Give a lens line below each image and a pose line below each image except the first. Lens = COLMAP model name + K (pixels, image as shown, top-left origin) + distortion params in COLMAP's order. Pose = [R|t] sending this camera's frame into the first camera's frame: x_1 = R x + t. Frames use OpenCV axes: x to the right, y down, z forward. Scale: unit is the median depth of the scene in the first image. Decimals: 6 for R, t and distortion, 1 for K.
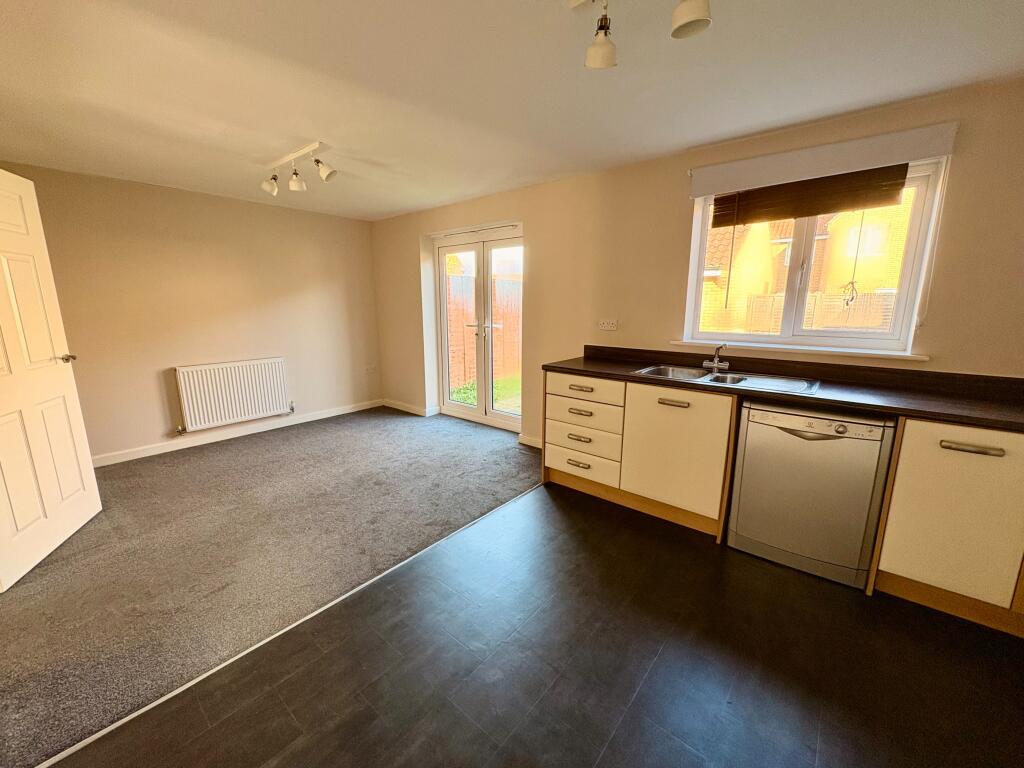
lens RADIAL K [[407.3, 0, 511.8], [0, 407.3, 383.1], [0, 0, 1]] dist [-0.001771, -0.000056]
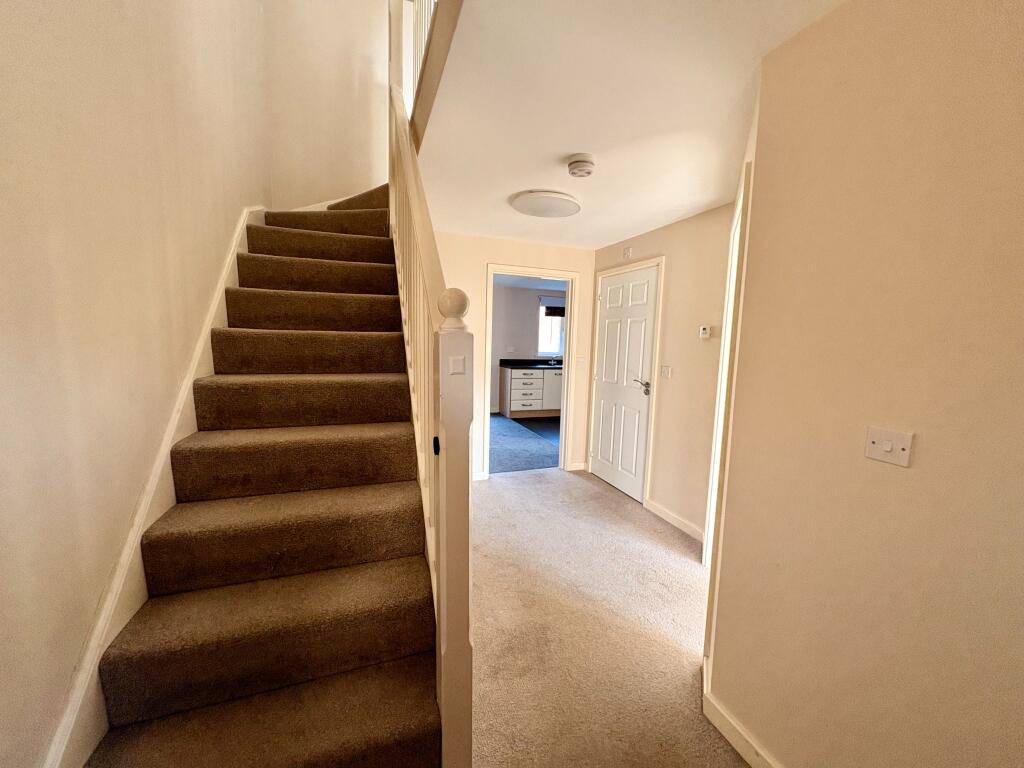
lens RADIAL K [[407.3, 0, 511.8], [0, 407.3, 383.1], [0, 0, 1]] dist [-0.001771, -0.000056]
pose [[0.502877, -0.080177, 0.860631, -2.209646], [0.138927, 0.990241, 0.011075, 0.027614], [-0.853120, 0.113996, 0.509108, -0.229100]]
